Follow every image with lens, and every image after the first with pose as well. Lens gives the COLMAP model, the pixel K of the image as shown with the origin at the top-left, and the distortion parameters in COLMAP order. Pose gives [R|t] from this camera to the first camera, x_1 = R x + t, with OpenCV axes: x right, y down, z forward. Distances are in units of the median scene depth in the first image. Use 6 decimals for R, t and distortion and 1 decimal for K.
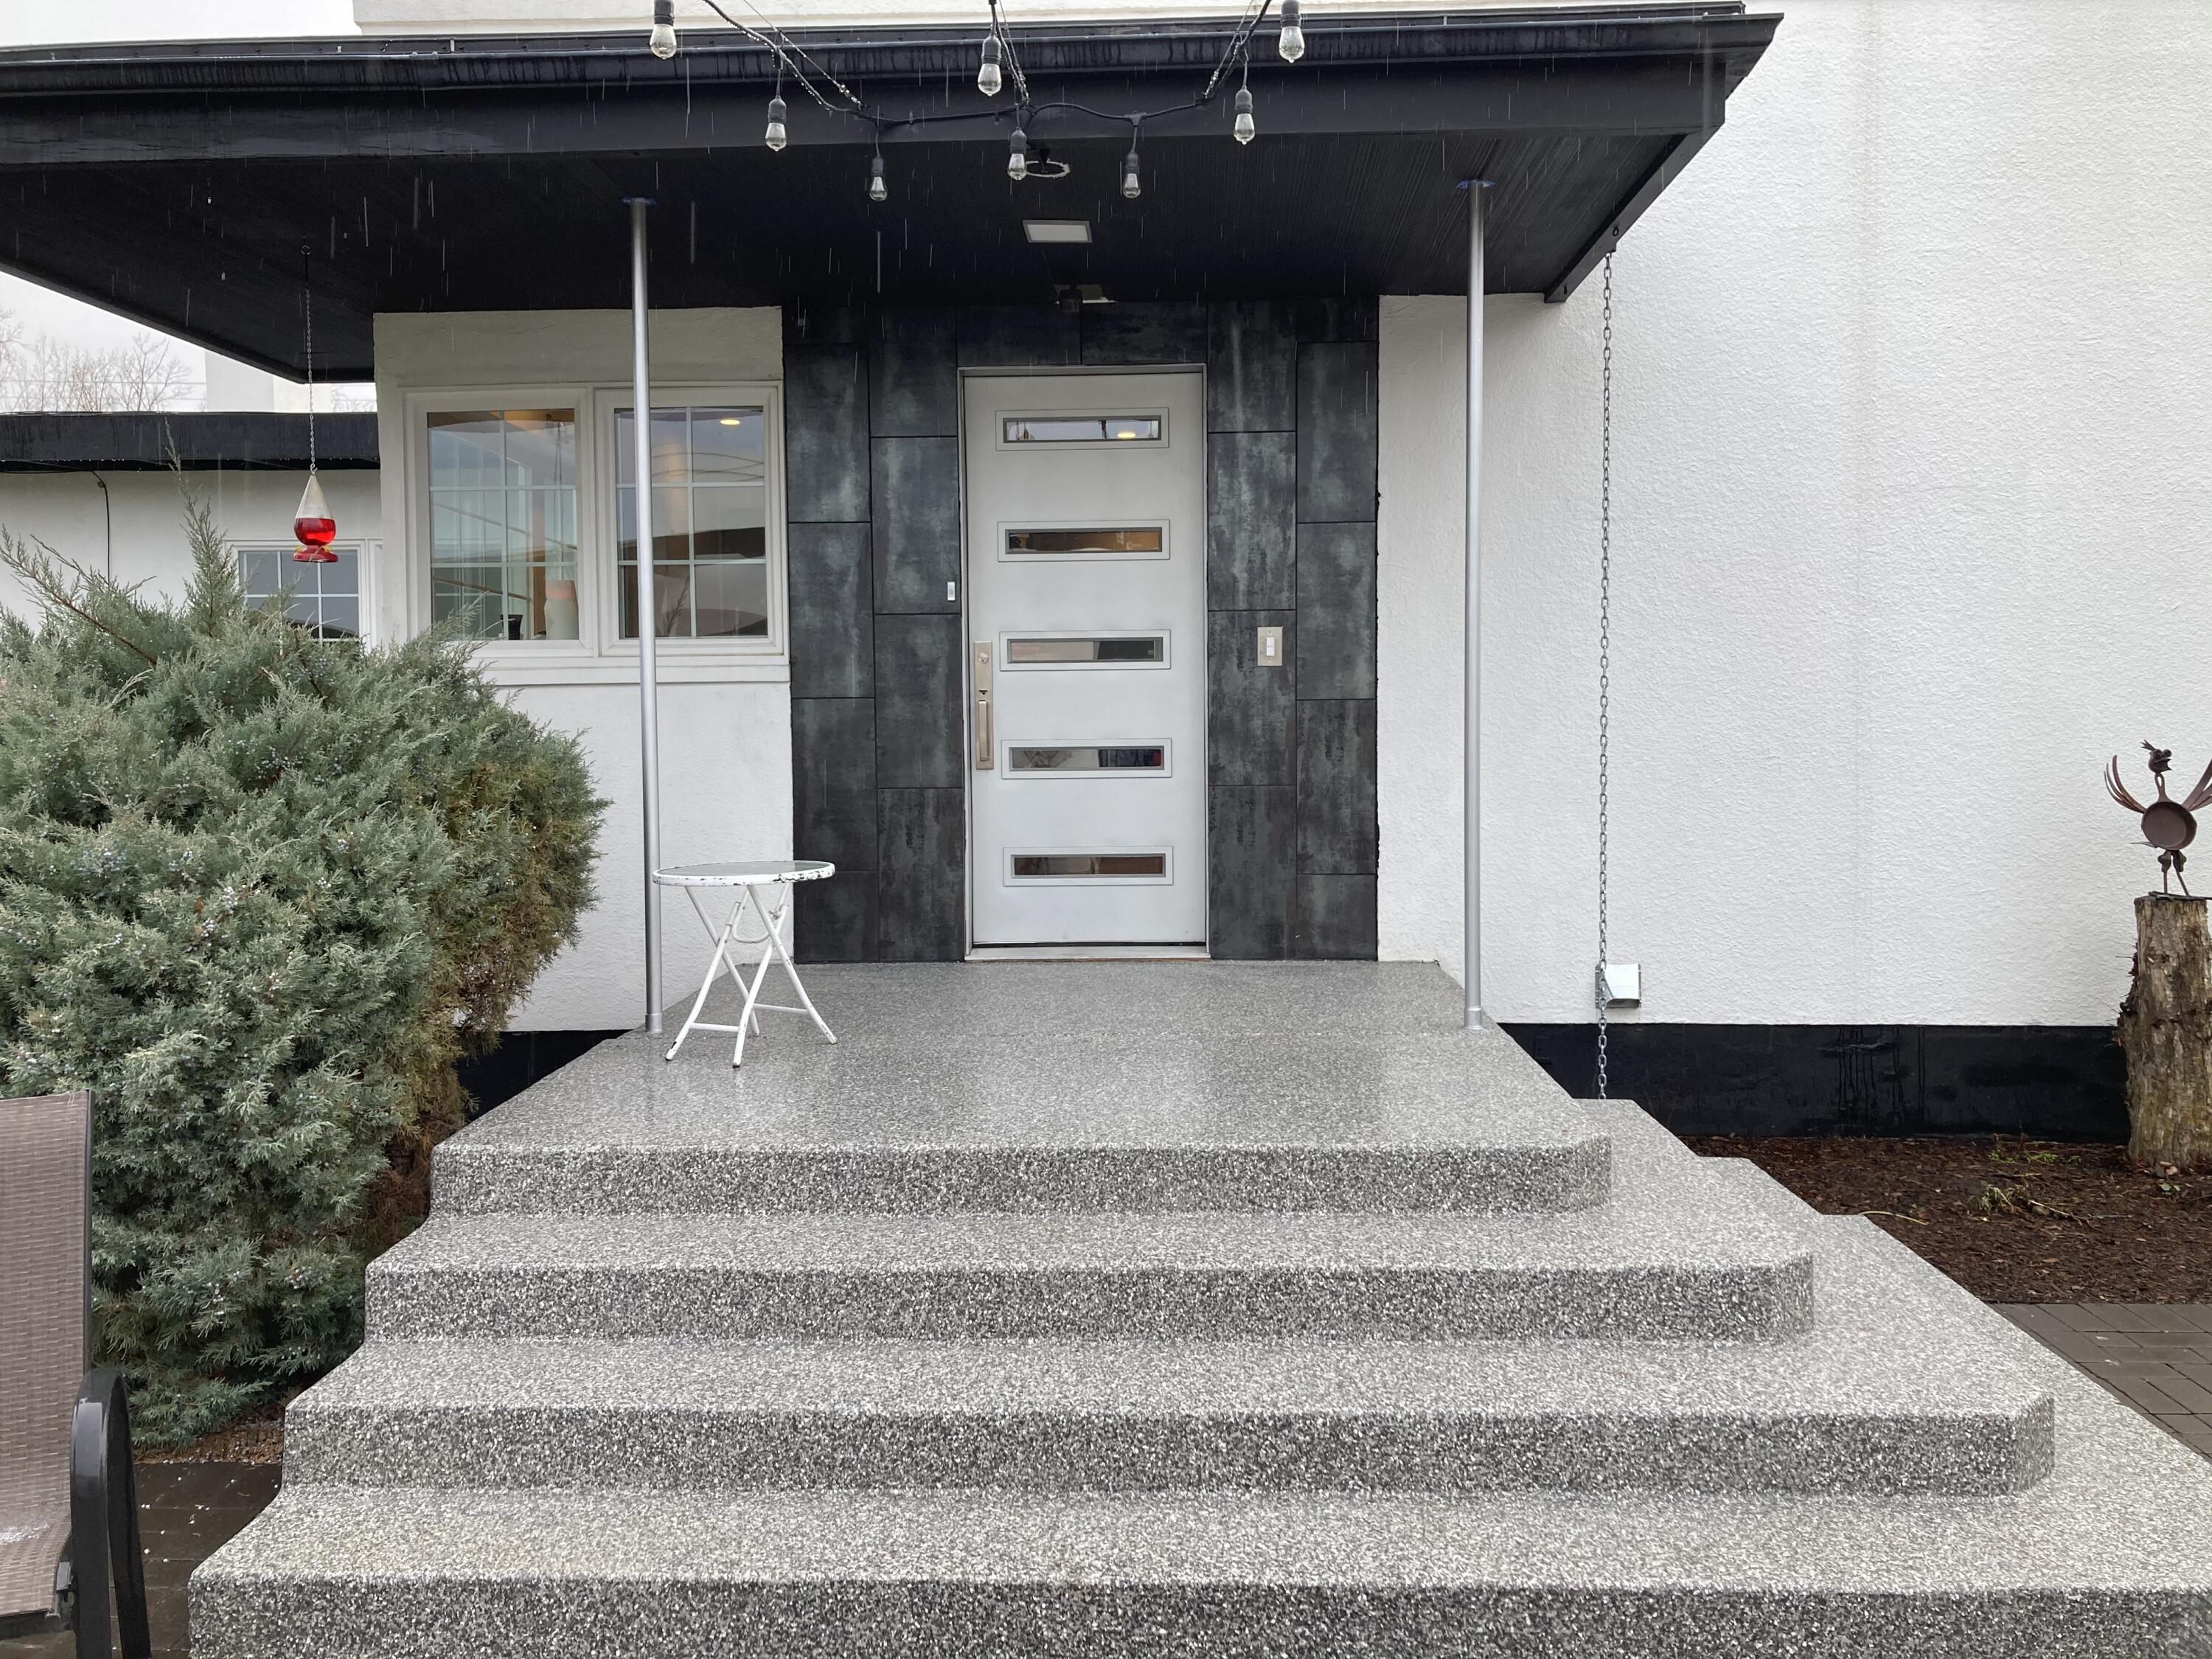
lens RADIAL K [[1816.5, 0, 1109.7], [0, 1816.5, 826.9], [0, 0, 1]] dist [0.009809, -0.002279]
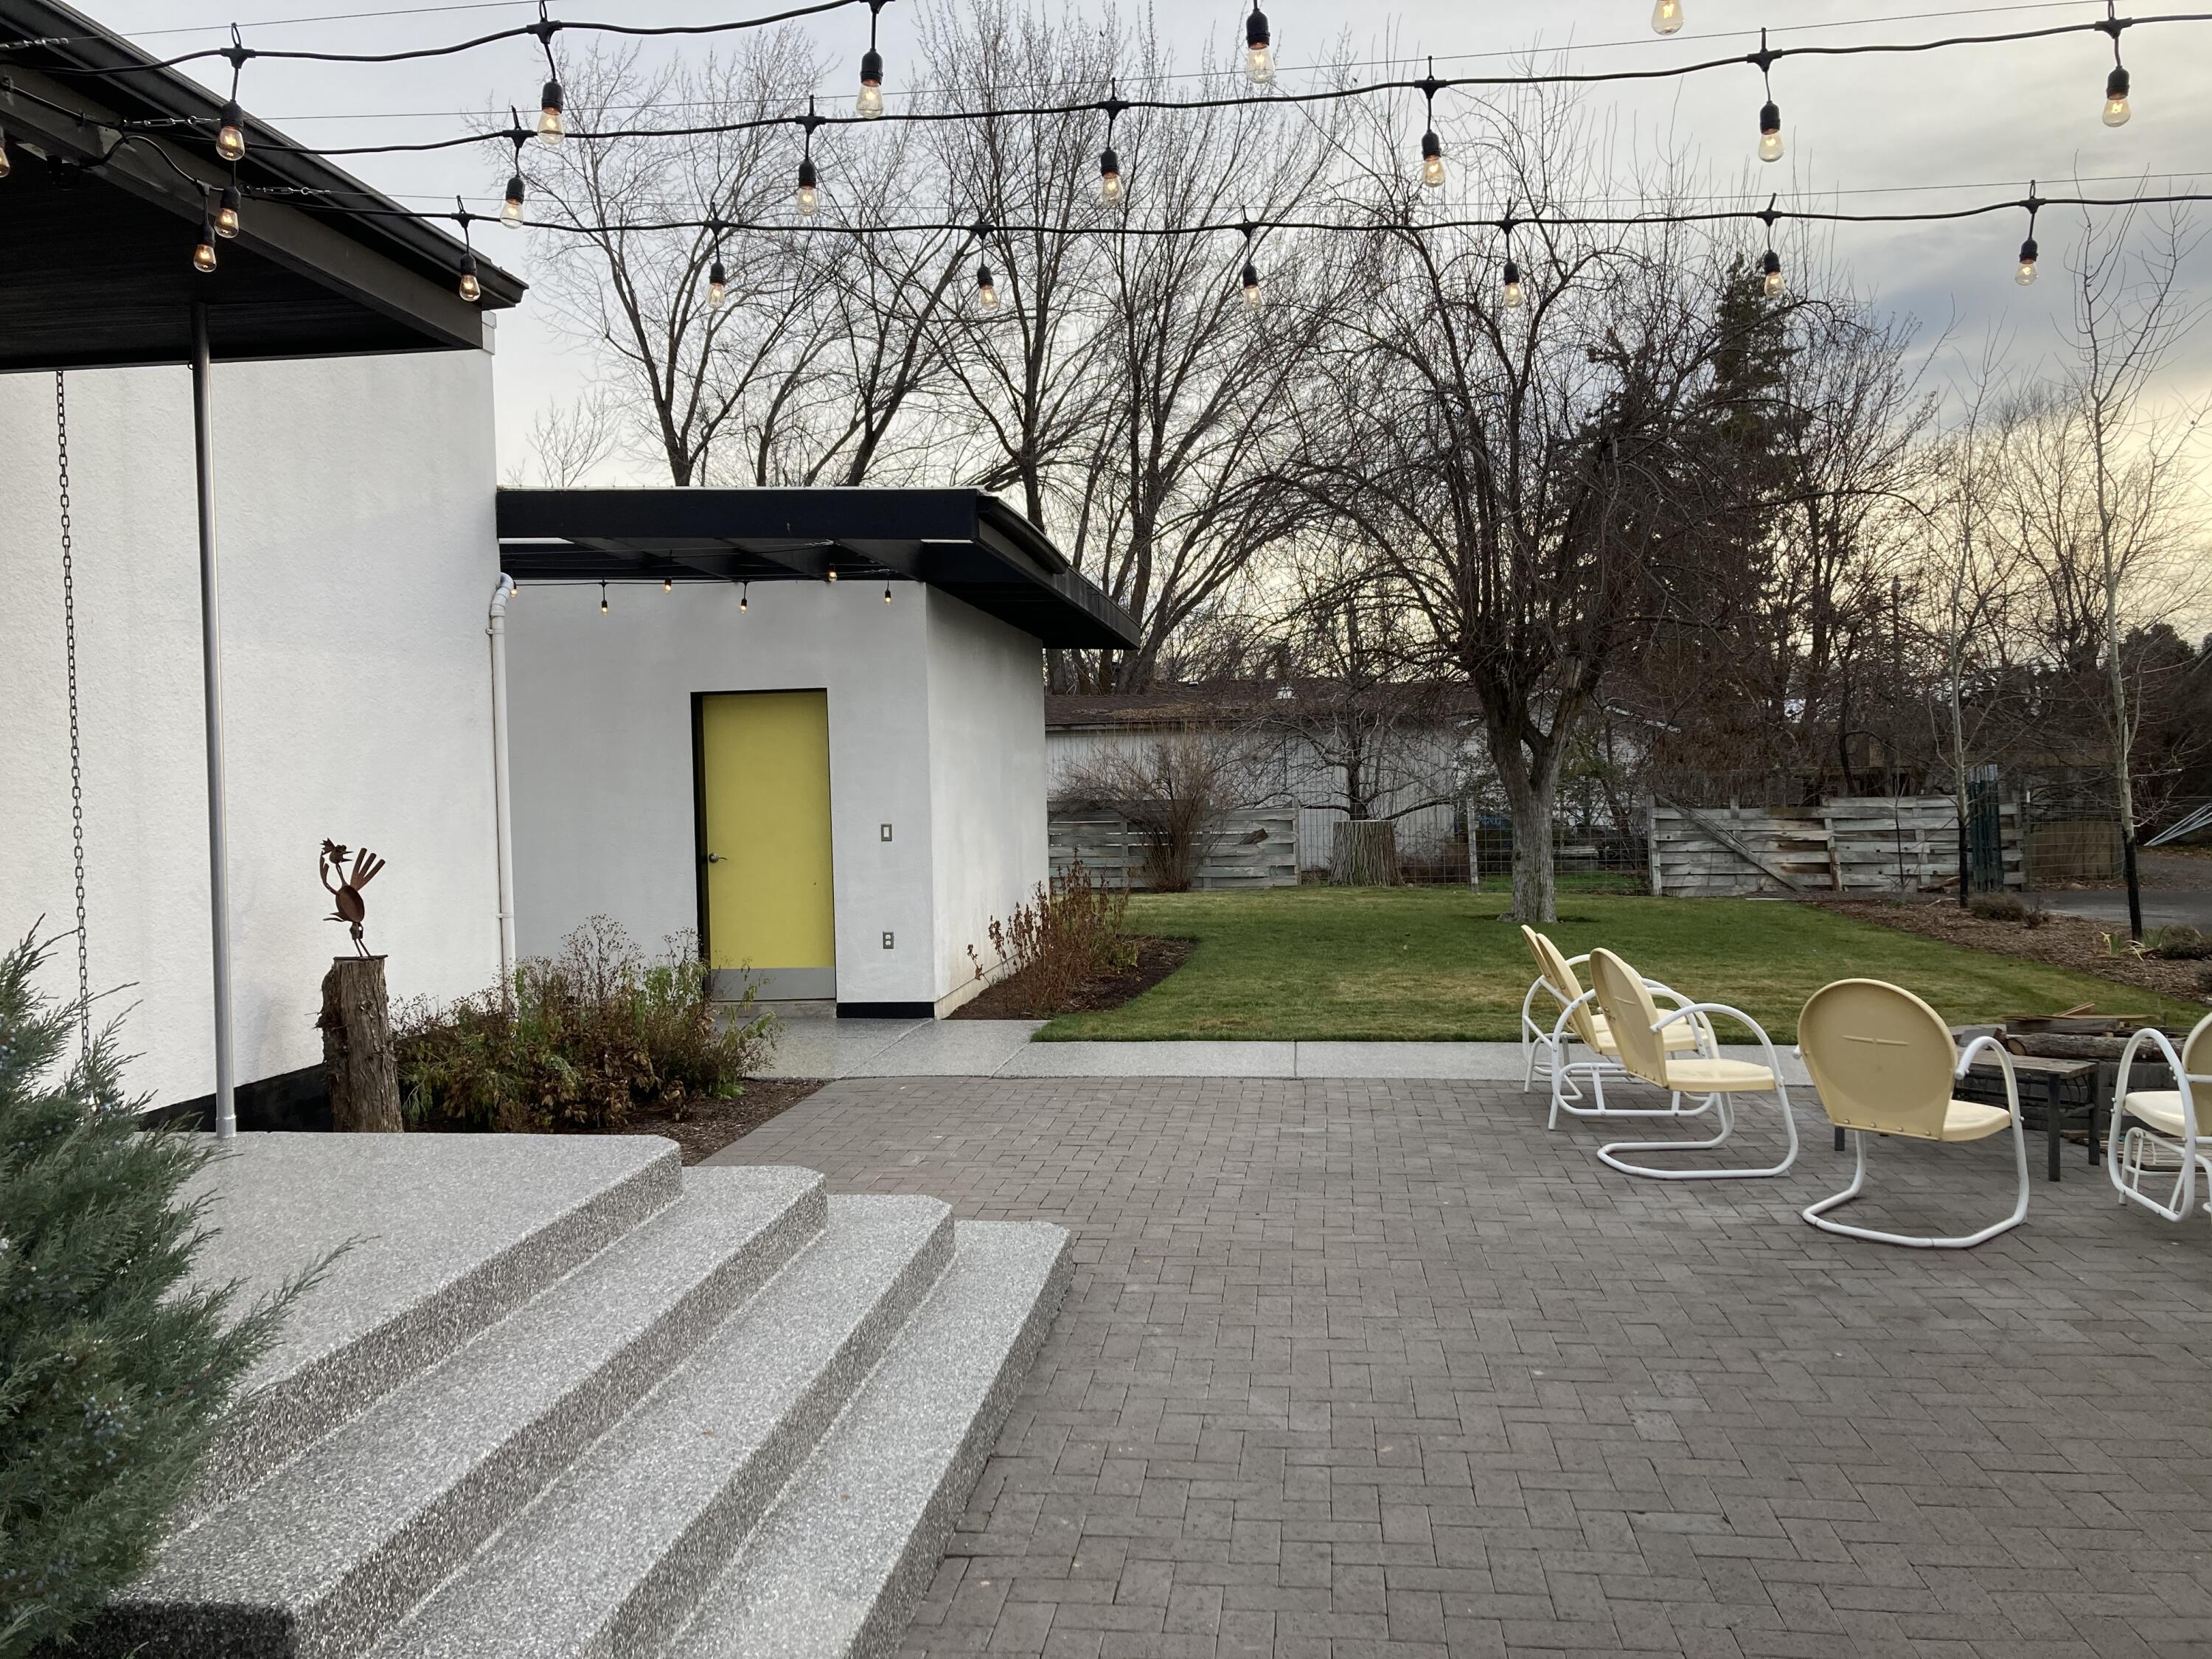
lens RADIAL K [[1816.5, 0, 1110.7], [0, 1816.5, 828.5], [0, 0, 1]] dist [0.009809, -0.002279]
pose [[0.072517, -0.019698, 0.997173, -1.015404], [0.077517, 0.996892, 0.014055, -0.046721], [-0.994350, 0.076278, 0.073818, 0.562176]]
